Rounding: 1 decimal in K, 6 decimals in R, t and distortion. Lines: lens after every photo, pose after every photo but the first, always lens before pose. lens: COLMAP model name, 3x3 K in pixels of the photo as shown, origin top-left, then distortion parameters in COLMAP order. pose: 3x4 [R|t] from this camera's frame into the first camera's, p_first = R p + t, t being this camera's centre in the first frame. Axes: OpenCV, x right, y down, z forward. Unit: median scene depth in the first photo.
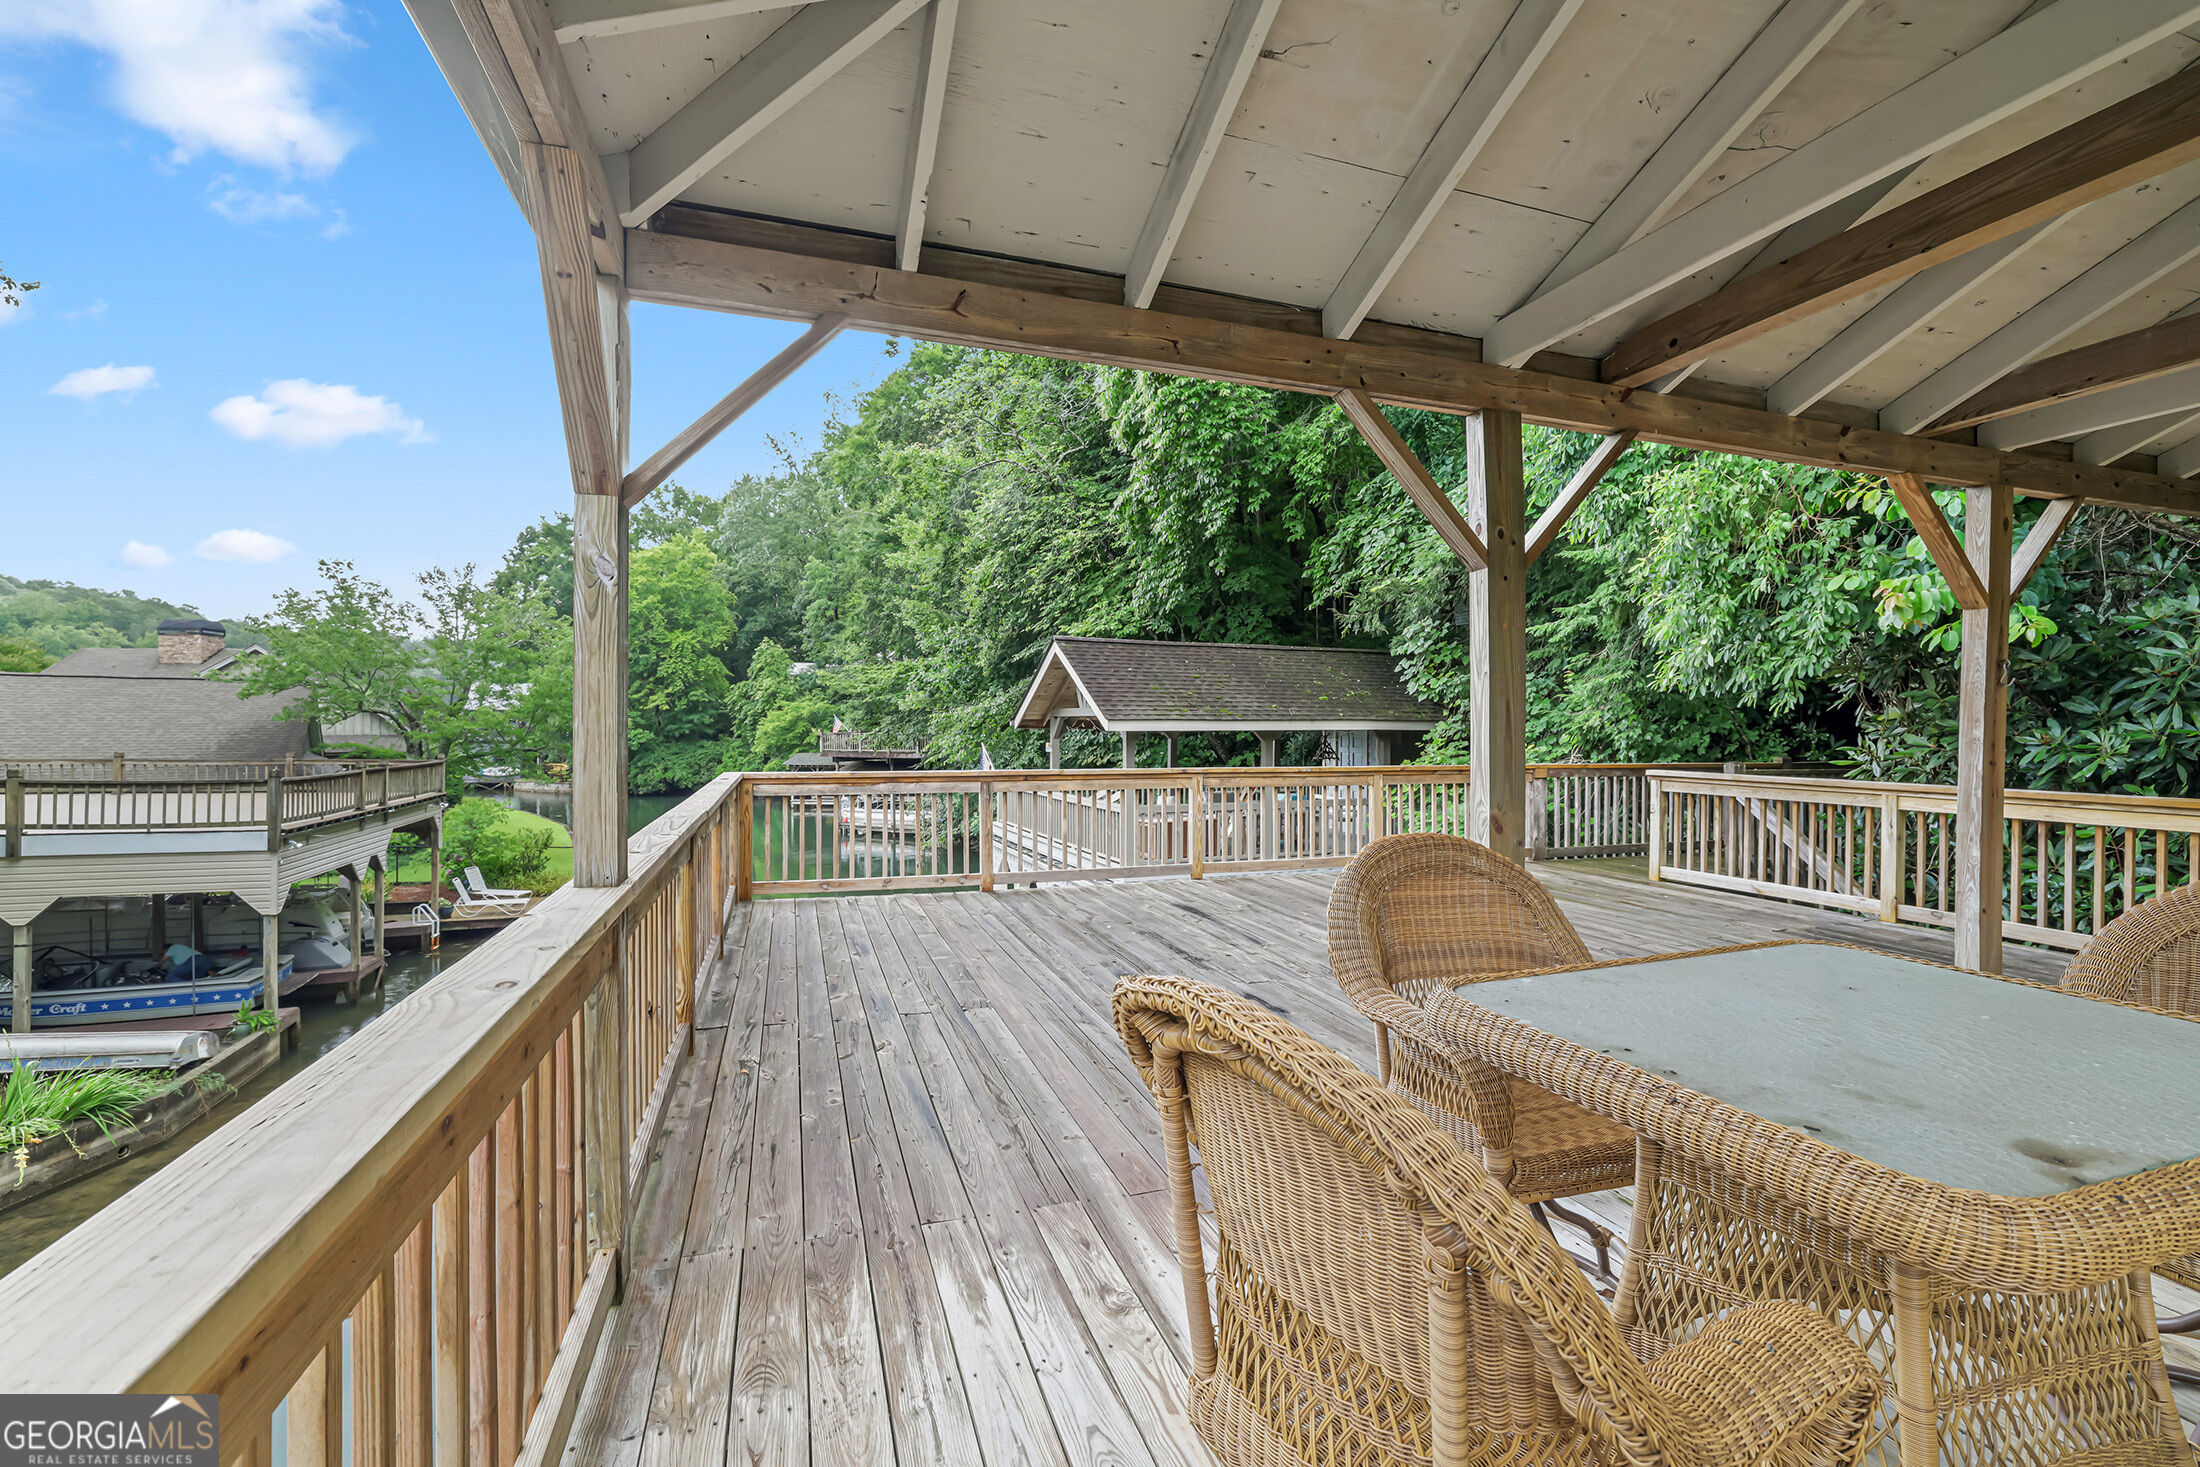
lens RADIAL K [[925.4, 0, 1110.8], [0, 925.4, 738.2], [0, 0, 1]] dist [0.001179, 0.000620]
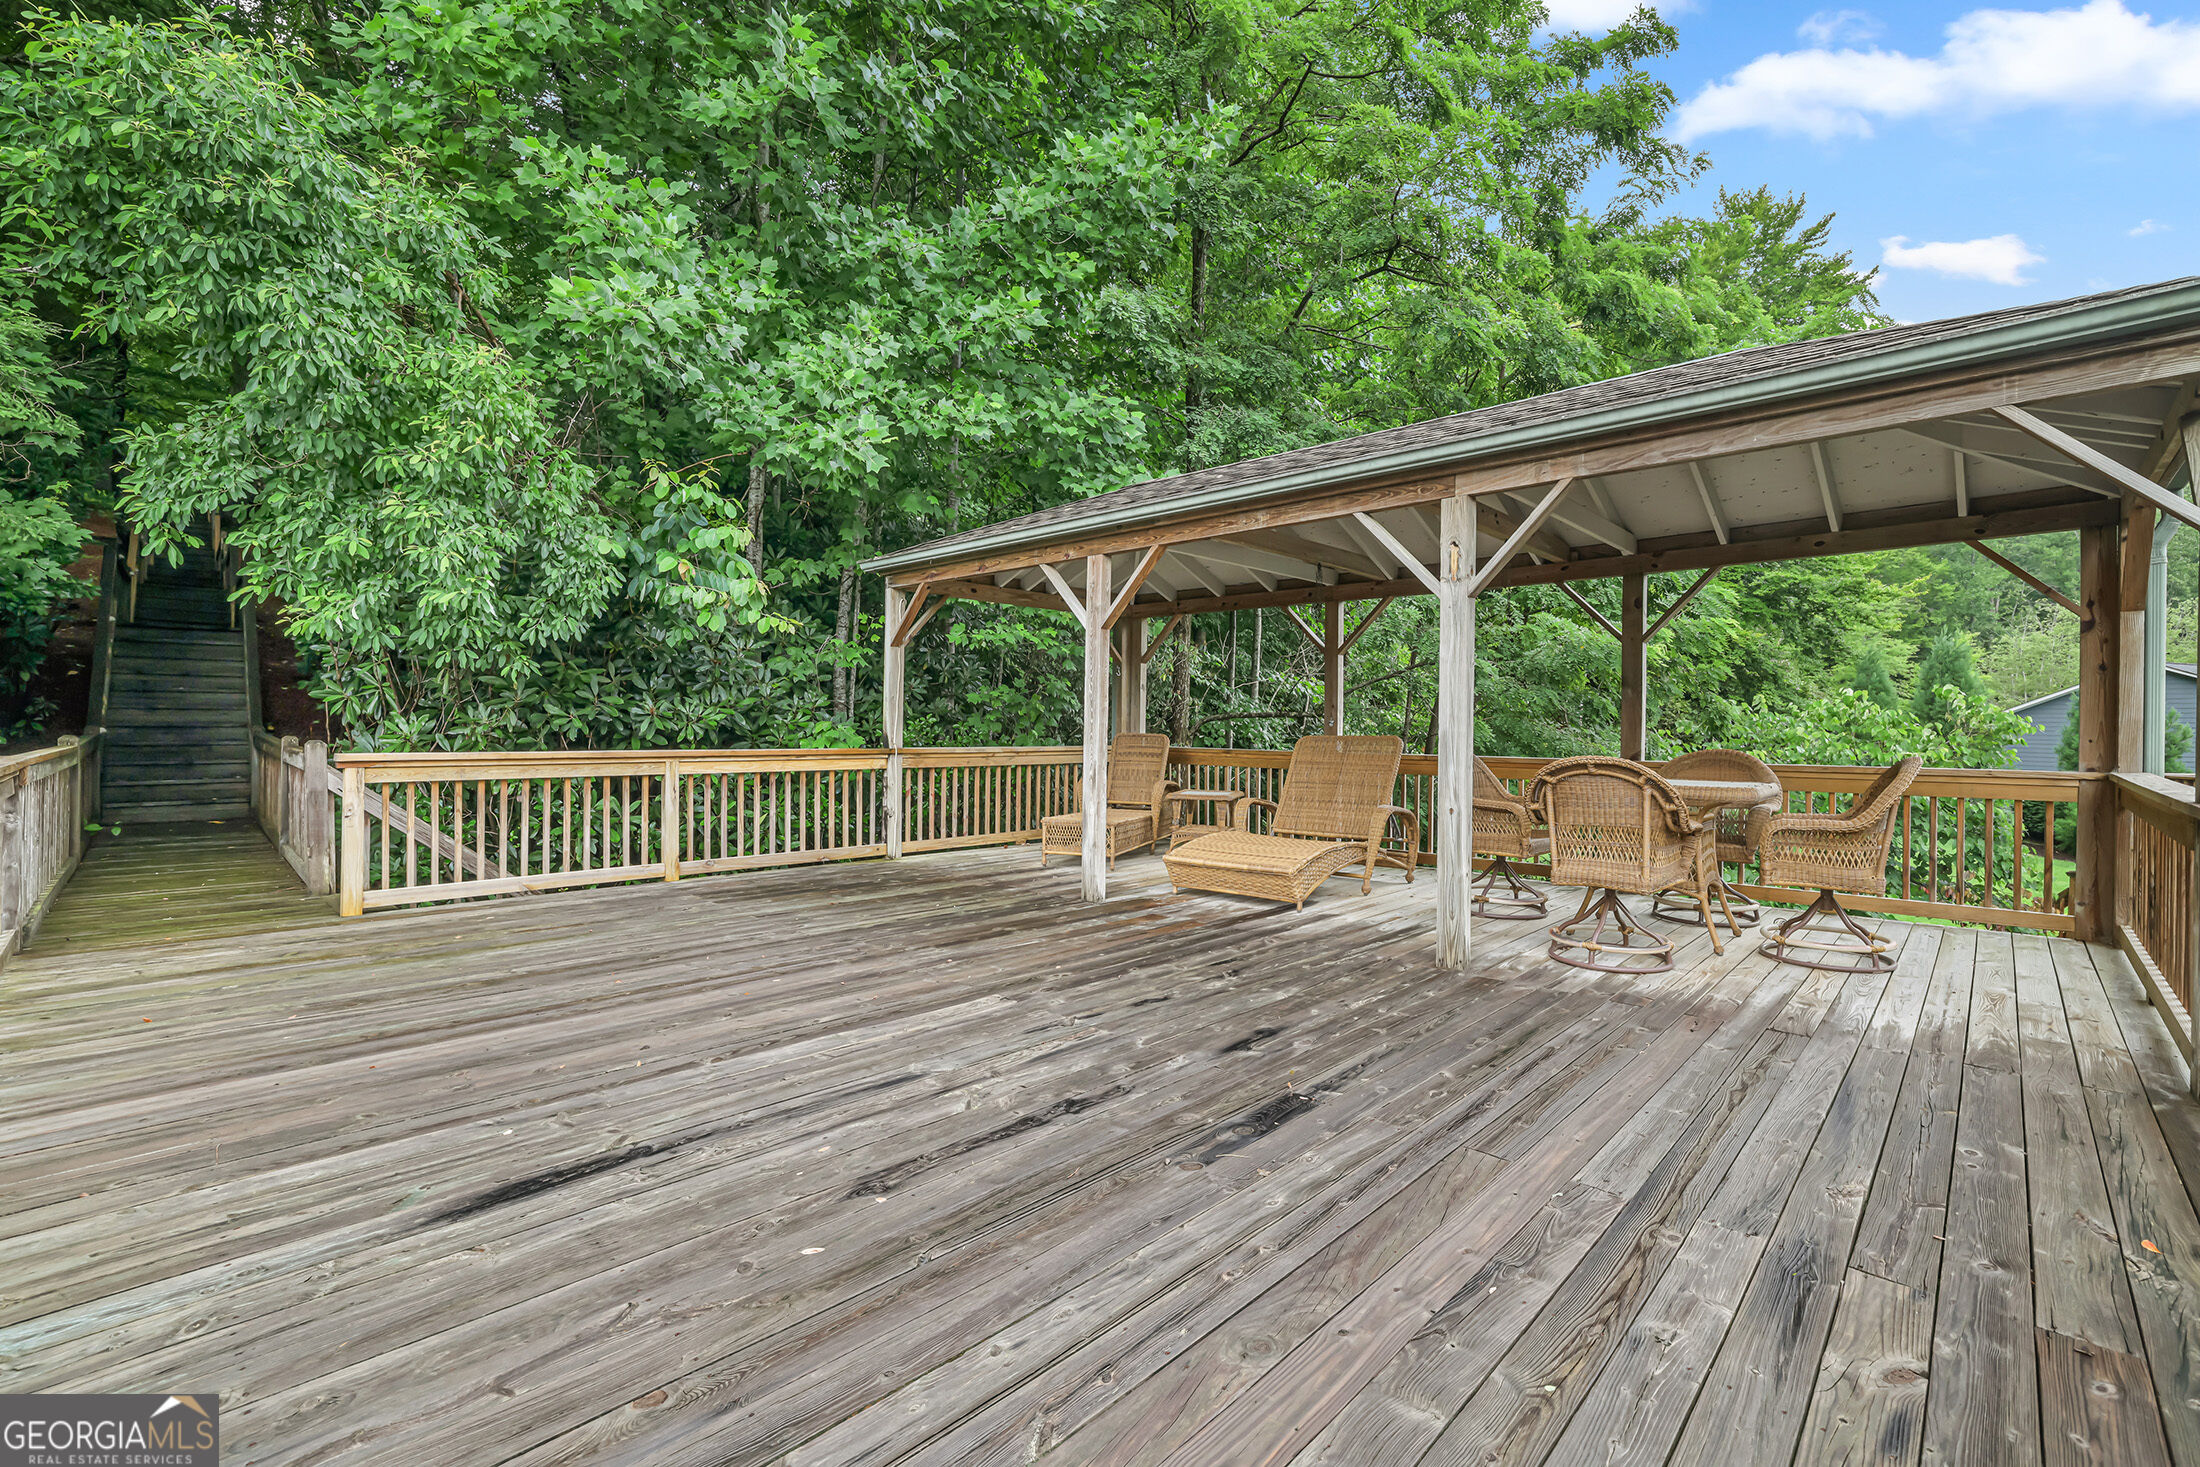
lens RADIAL K [[925.4, 0, 1116.1], [0, 925.4, 727.3], [0, 0, 1]] dist [0.001179, 0.000620]
pose [[-0.455798, -0.010808, 0.890018, -0.280269], [-0.006710, 0.999940, 0.008706, 0.005972], [-0.890058, -0.002004, -0.455843, 0.841733]]
